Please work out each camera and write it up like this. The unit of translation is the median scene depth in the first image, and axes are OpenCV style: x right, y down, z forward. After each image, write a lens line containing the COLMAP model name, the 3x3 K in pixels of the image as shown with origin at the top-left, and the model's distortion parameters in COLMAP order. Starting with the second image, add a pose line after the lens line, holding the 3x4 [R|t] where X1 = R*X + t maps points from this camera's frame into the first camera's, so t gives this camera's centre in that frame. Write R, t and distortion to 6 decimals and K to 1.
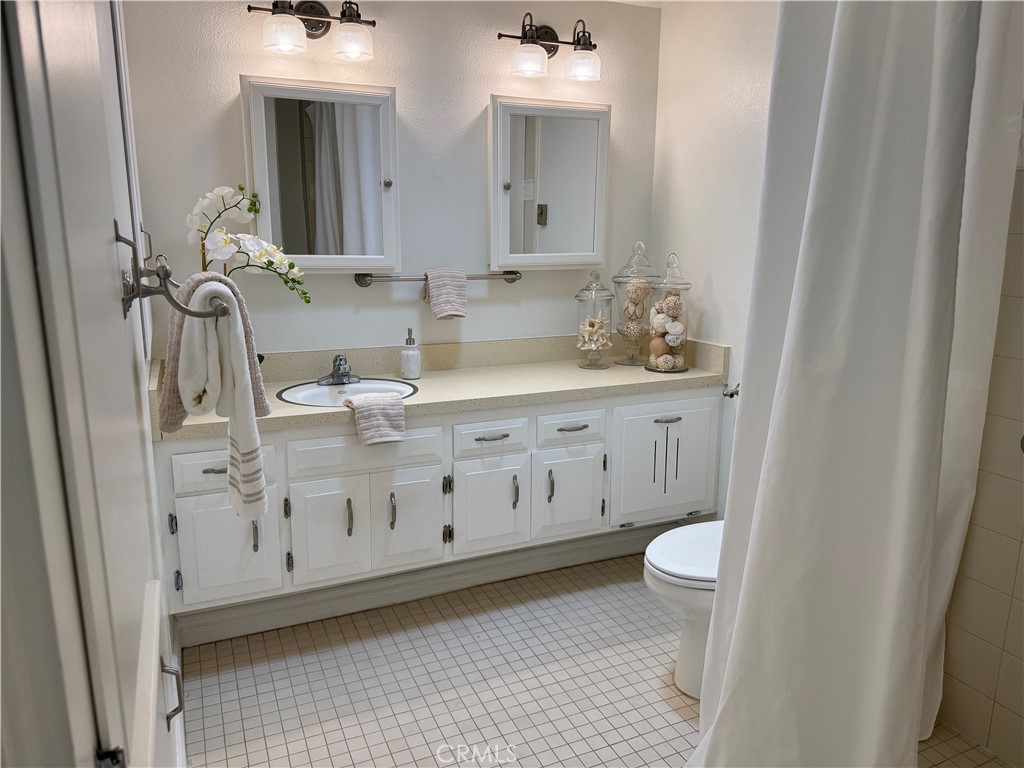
lens RADIAL K [[721.6, 0, 512.2], [0, 721.6, 386.1], [0, 0, 1]] dist [0.112832, -0.168420]
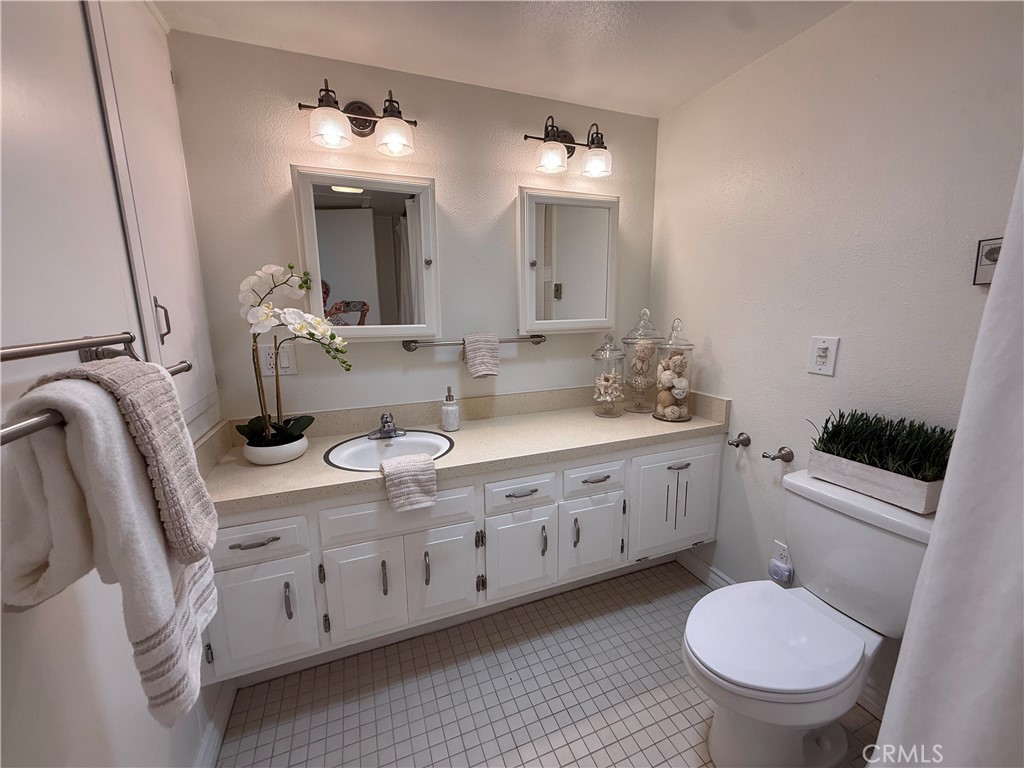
lens RADIAL K [[410.9, 0, 511.5], [0, 410.9, 384.5], [0, 0, 1]] dist [-0.000440, 0.000246]
pose [[0.998529, -0.008870, -0.053496, -0.008585], [0.007547, 0.999662, -0.024886, -0.068502], [0.053699, 0.024445, 0.998258, 0.365804]]
